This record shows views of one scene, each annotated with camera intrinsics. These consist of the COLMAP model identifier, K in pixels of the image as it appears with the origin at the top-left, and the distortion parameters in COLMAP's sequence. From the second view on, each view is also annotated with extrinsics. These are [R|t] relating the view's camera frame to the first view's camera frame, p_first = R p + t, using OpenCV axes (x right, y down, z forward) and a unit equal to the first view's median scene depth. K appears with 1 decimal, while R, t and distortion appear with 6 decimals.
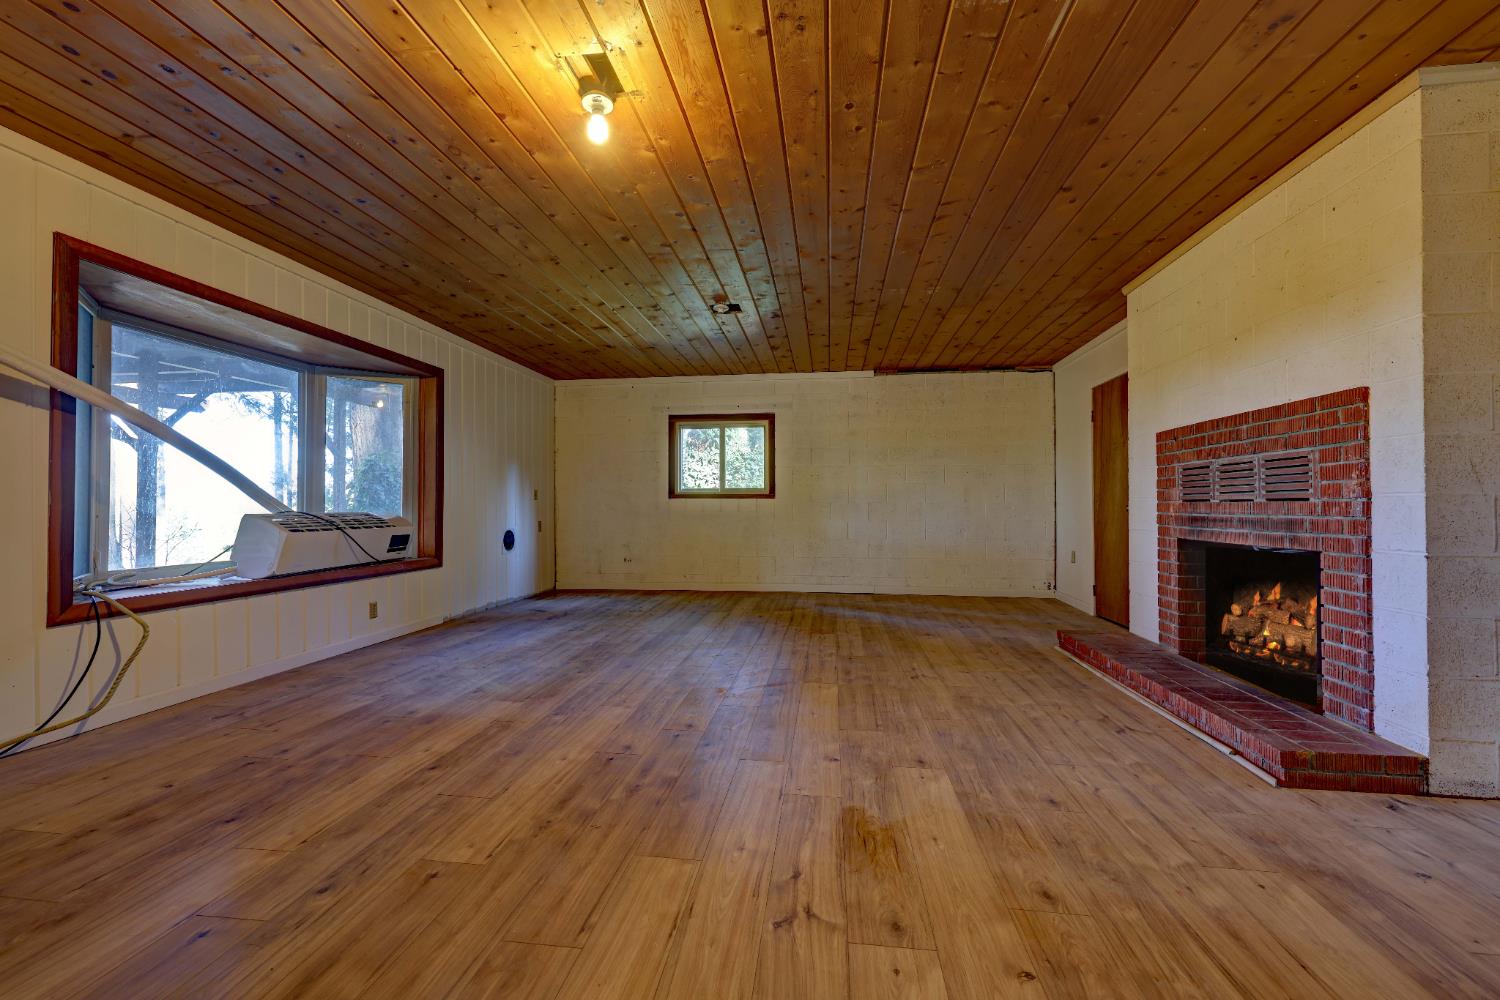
lens RADIAL K [[606.0, 0, 744.5], [0, 606.0, 499.1], [0, 0, 1]] dist [0.000754, 0.000228]
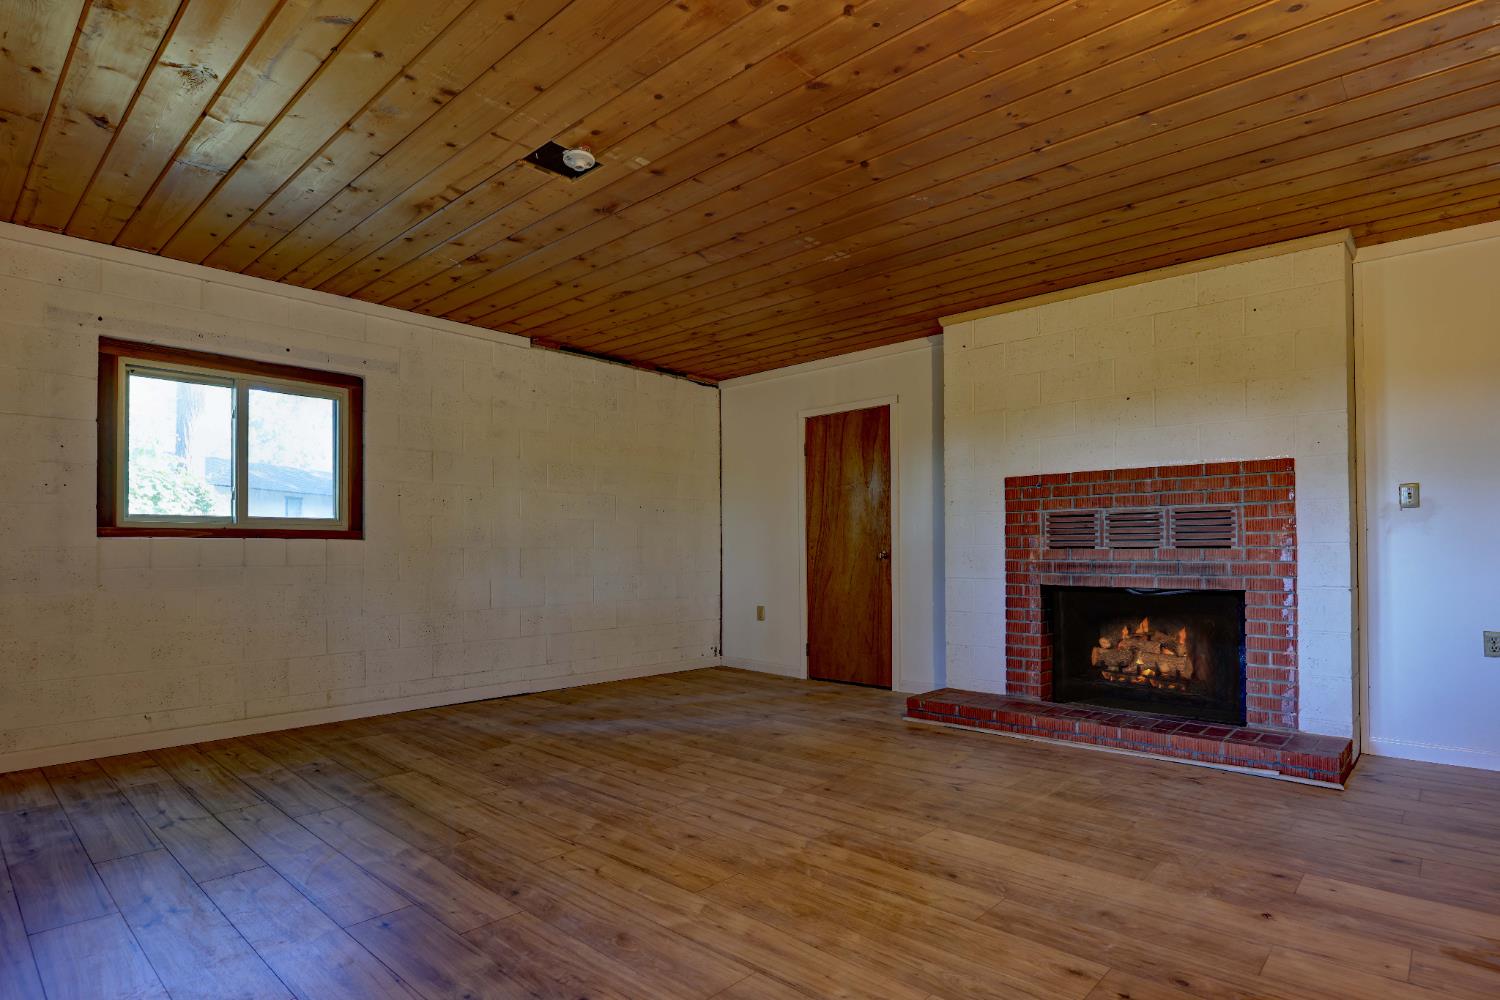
lens RADIAL K [[787.4, 0, 756.2], [0, 787.4, 540.5], [0, 0, 1]] dist [-0.011978, 0.000958]
pose [[0.563178, 0.010478, 0.826269, -0.698312], [-0.007528, 0.999943, -0.007549, 0.005158], [-0.826301, -0.001969, 0.563225, 0.732023]]
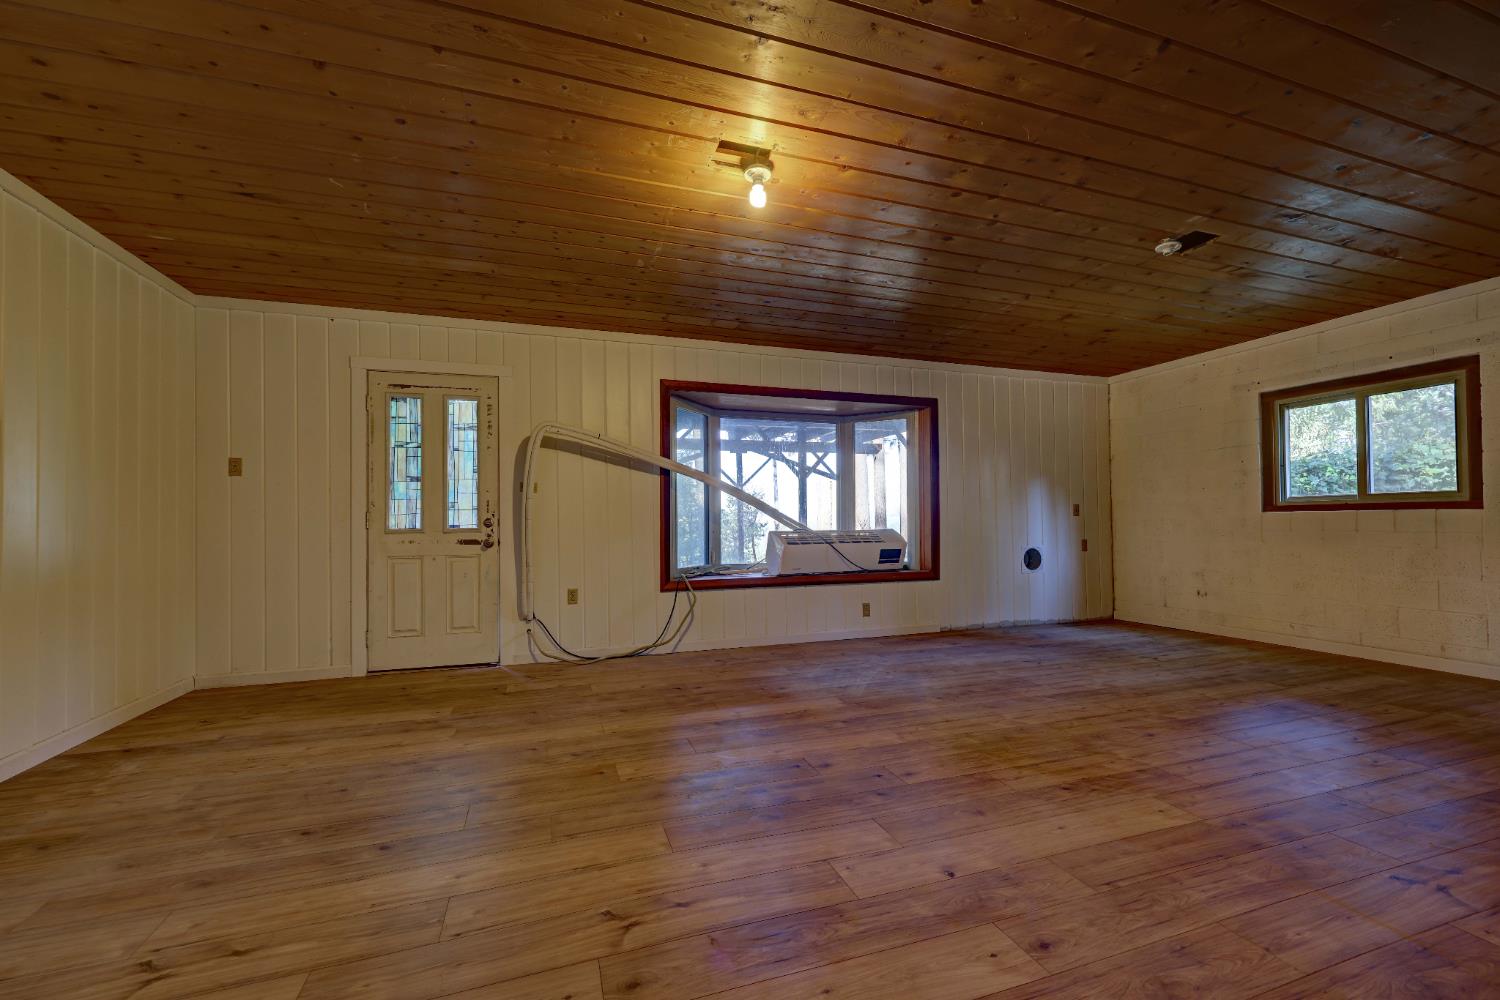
lens RADIAL K [[606.0, 0, 746.3], [0, 606.0, 515.3], [0, 0, 1]] dist [0.000754, 0.000228]
pose [[0.446550, -0.011704, -0.894682, 0.532083], [0.018078, 0.999828, -0.004057, -0.010816], [0.894576, -0.014362, 0.446684, 0.333899]]
